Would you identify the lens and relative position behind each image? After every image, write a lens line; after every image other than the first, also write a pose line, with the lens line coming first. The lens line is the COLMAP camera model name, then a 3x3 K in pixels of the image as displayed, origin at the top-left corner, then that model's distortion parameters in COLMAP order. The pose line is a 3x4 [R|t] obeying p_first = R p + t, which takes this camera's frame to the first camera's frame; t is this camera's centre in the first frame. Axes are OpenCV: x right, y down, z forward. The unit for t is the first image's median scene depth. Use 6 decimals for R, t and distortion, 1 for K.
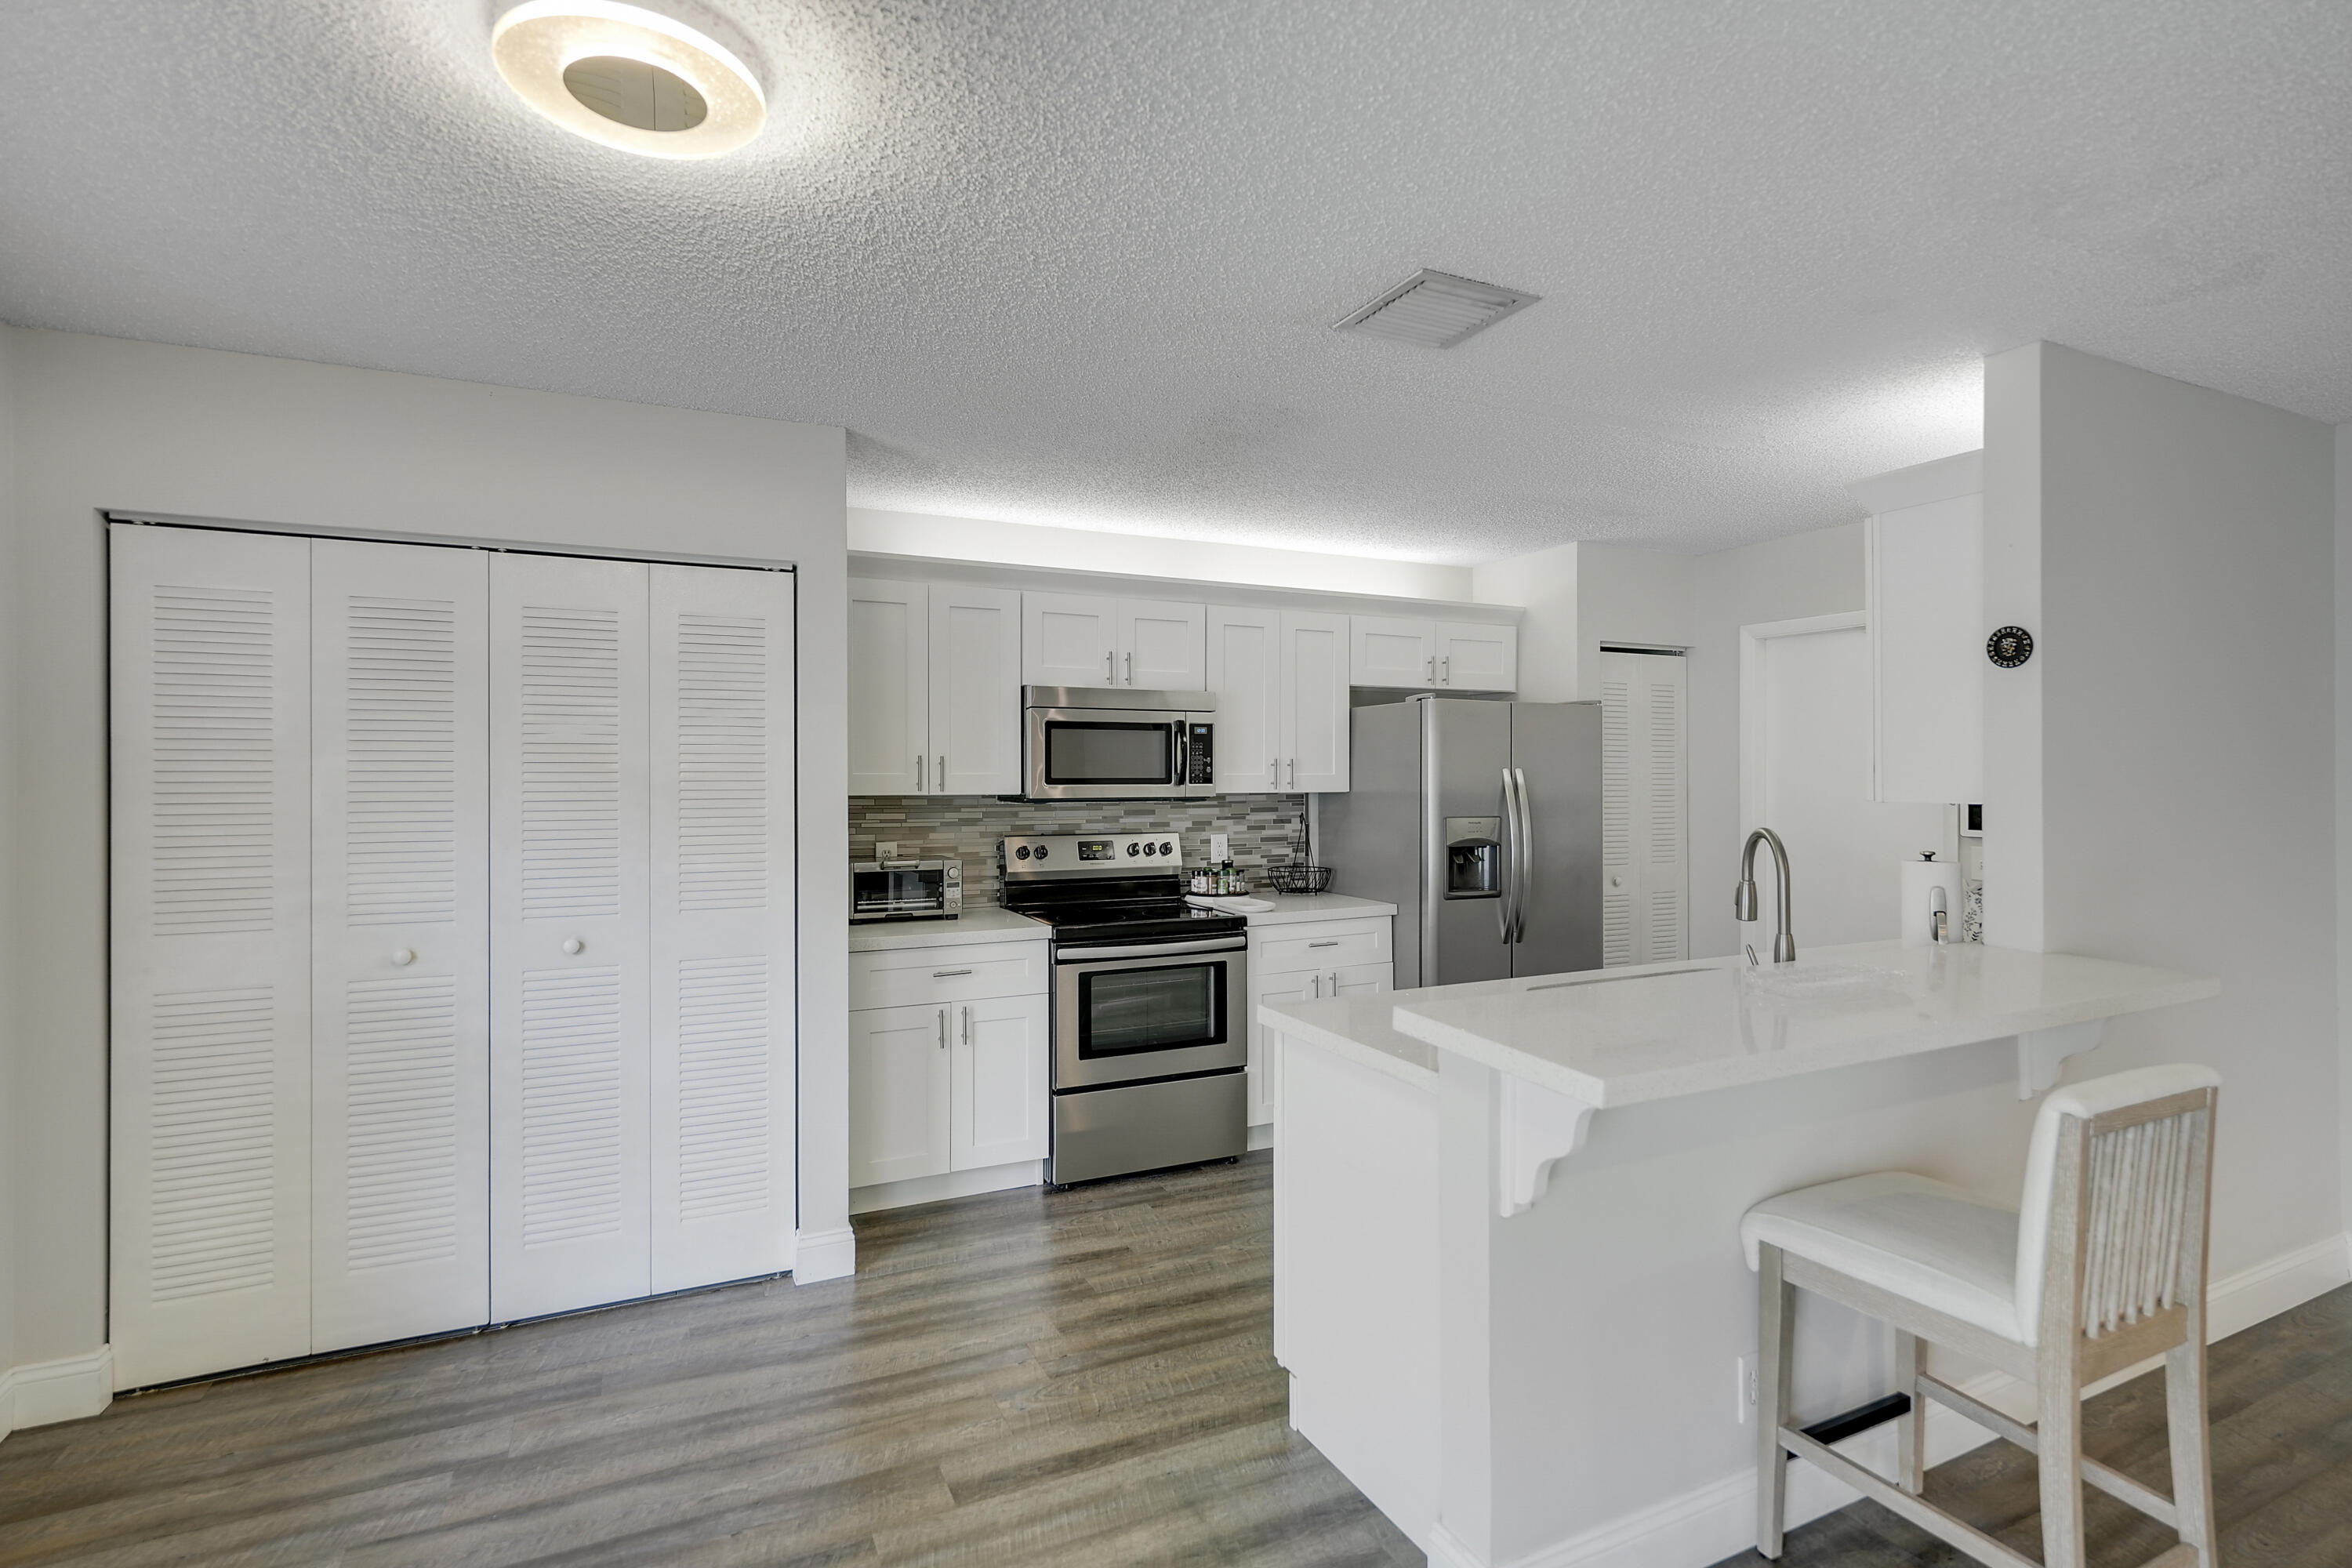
lens RADIAL K [[1119.1, 0, 1176.2], [0, 1119.1, 778.9], [0, 0, 1]] dist [-0.006517, -0.001216]
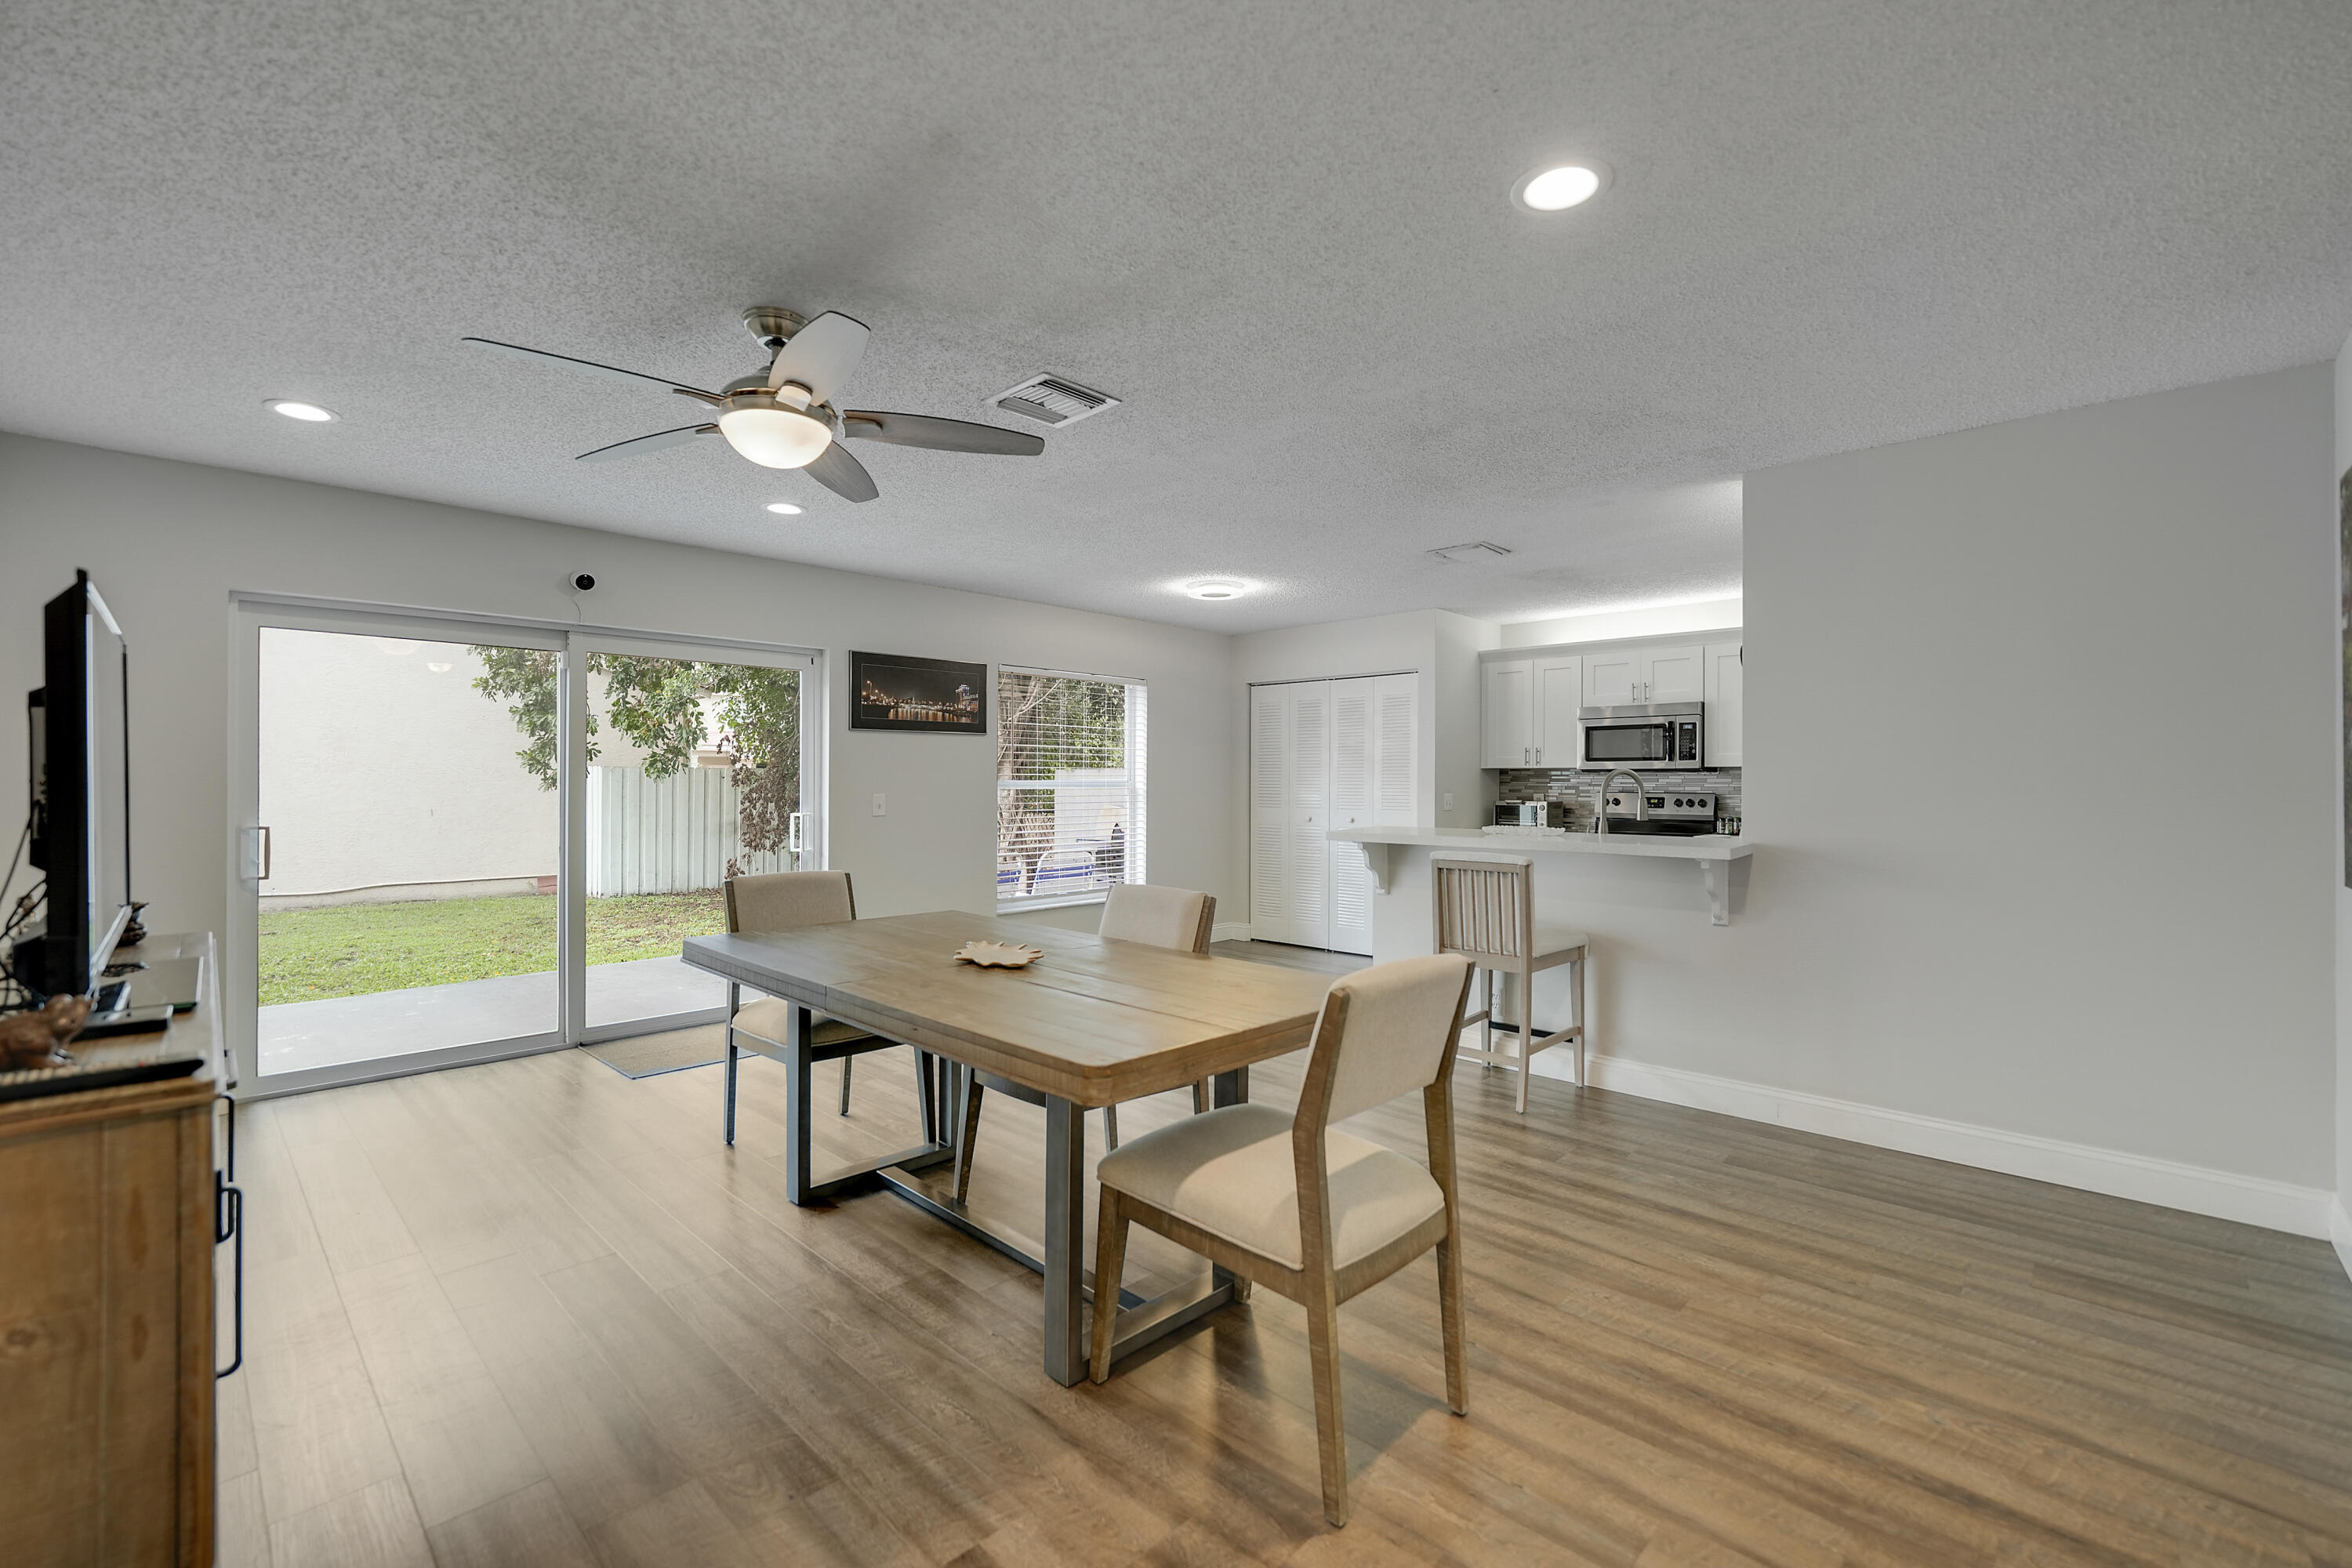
lens RADIAL K [[984.7, 0, 1176.3], [0, 984.7, 775.2], [0, 0, 1]] dist [-0.019109, -0.000322]
pose [[0.348062, -0.005397, -0.937456, 1.081959], [-0.008251, 0.999927, -0.008820, 0.044200], [0.937435, 0.010805, 0.347992, -0.163247]]
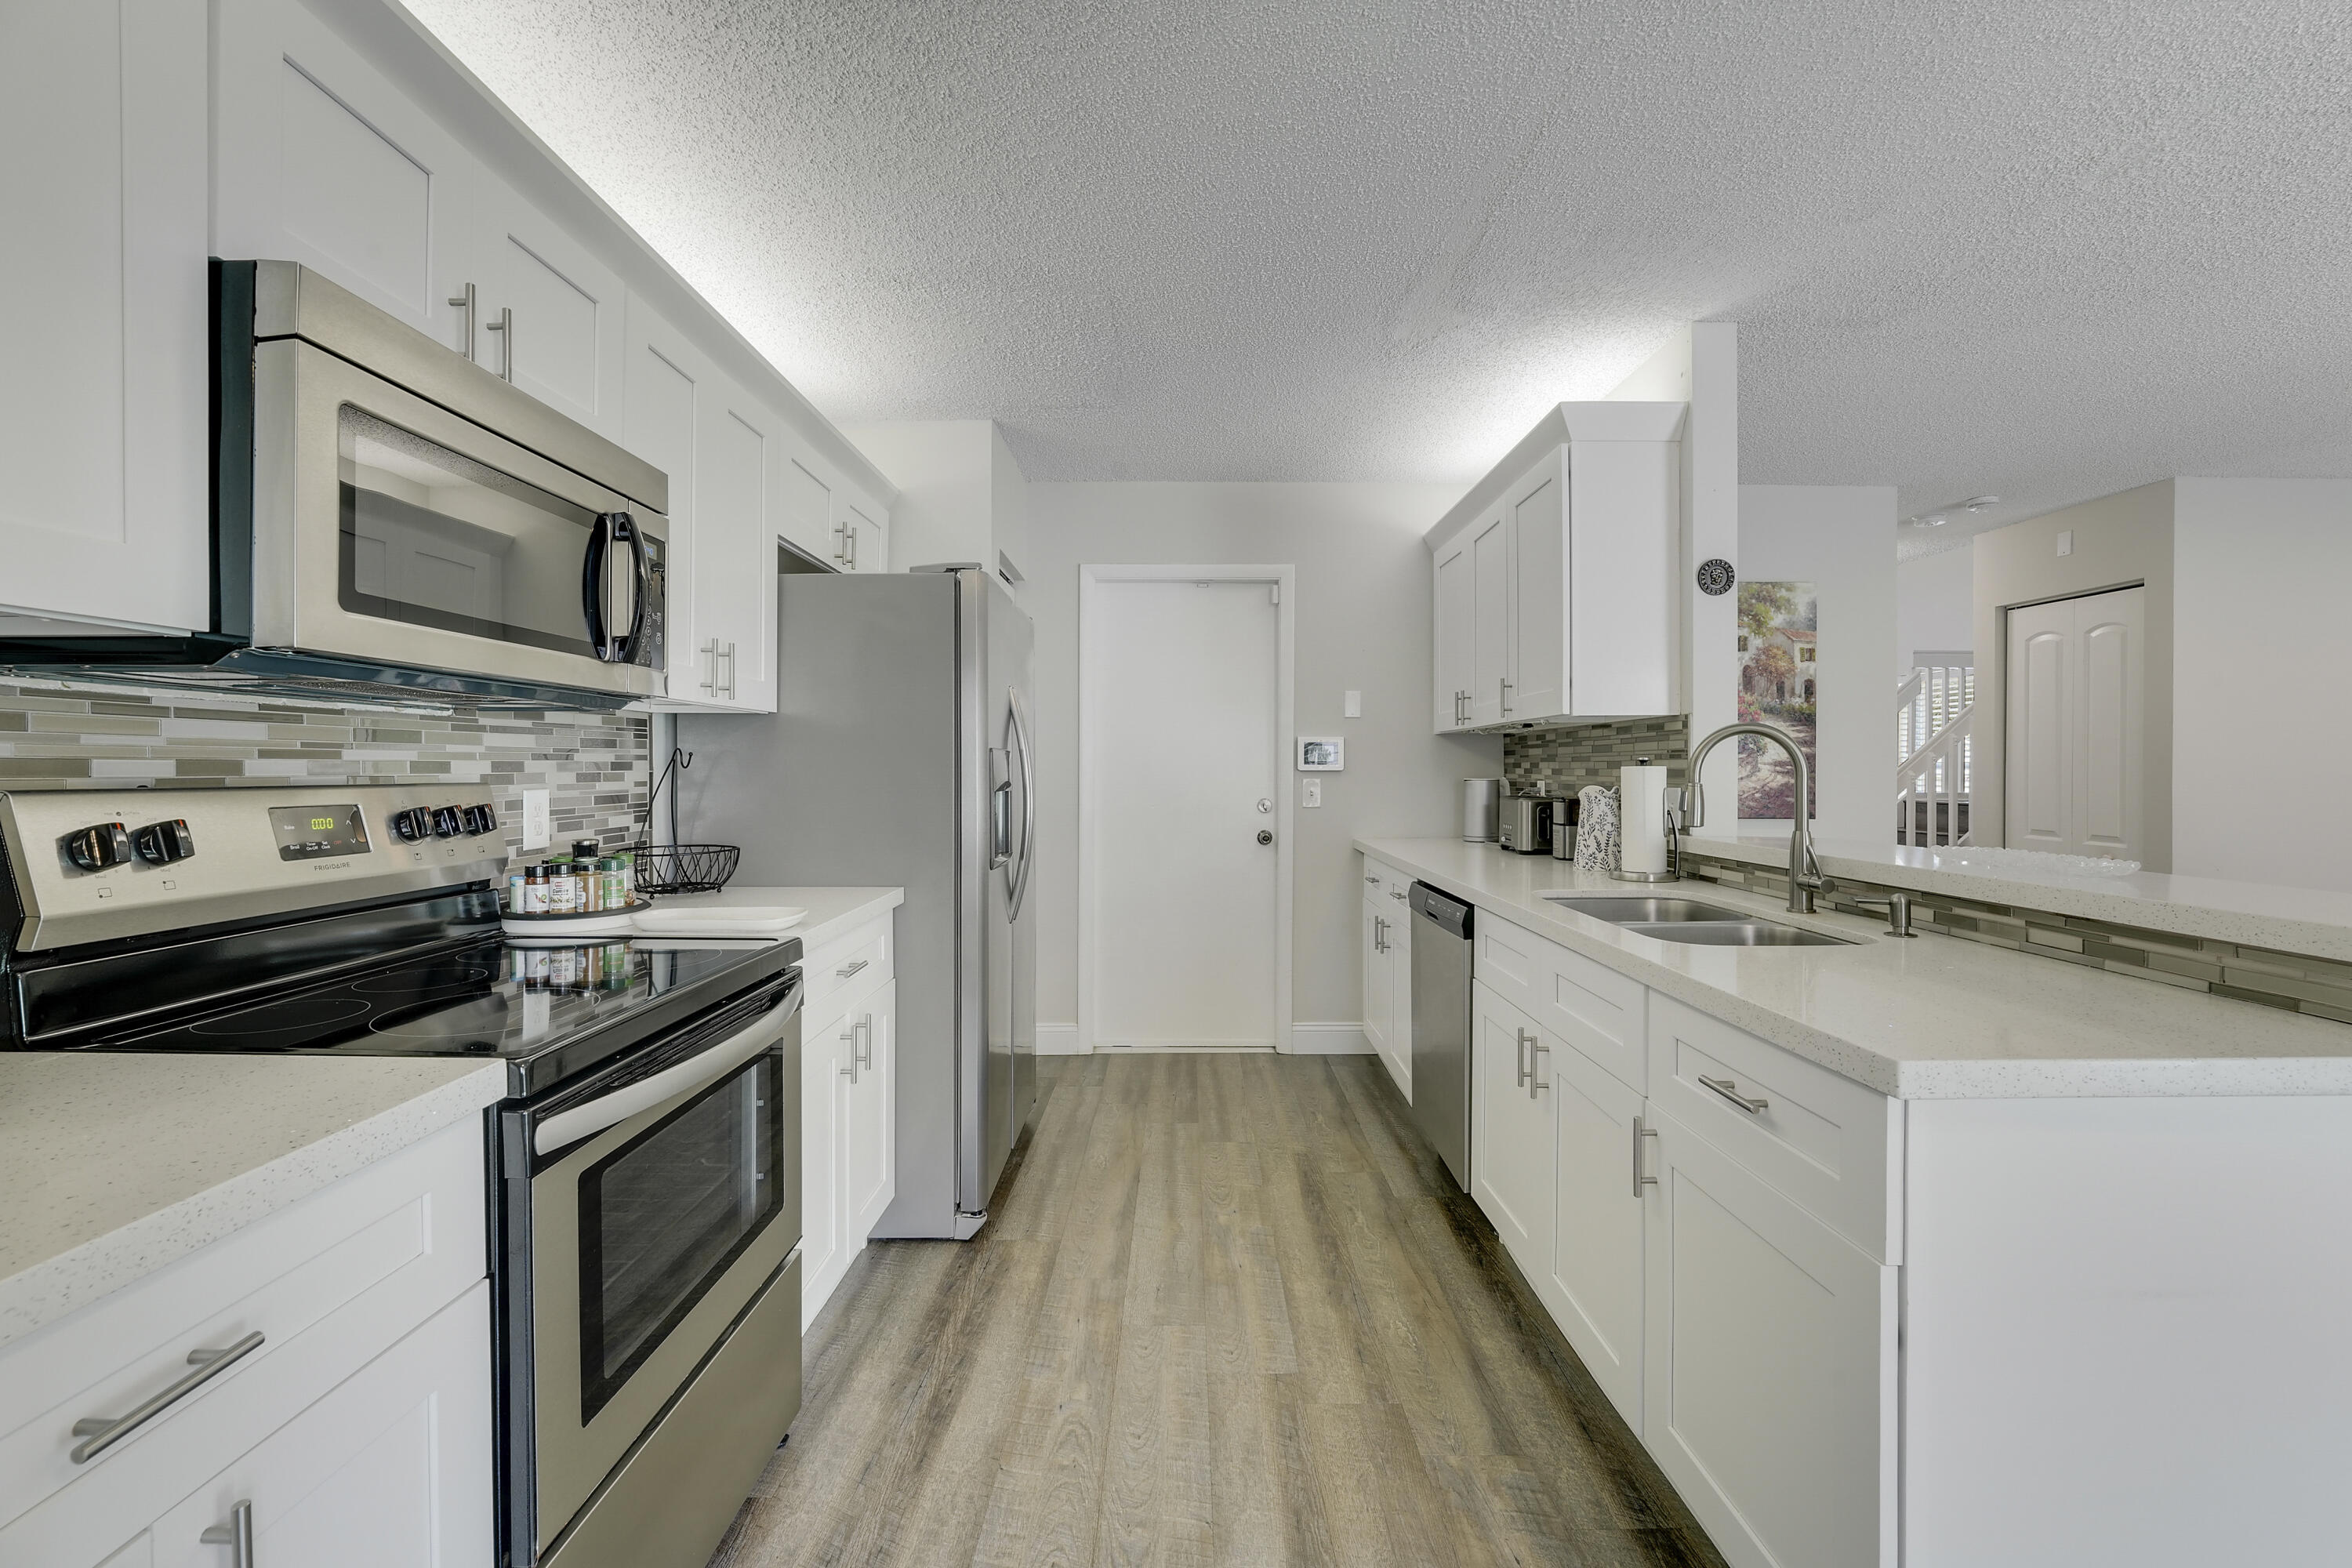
lens RADIAL K [[975.1, 0, 1174.3], [0, 975.1, 763.7], [0, 0, 1]] dist [-0.029465, 0.001446]
pose [[0.435827, 0.002672, 0.900027, -0.244876], [0.003561, 0.999983, -0.004693, 0.046589], [-0.900024, 0.005250, 0.435810, 0.643803]]
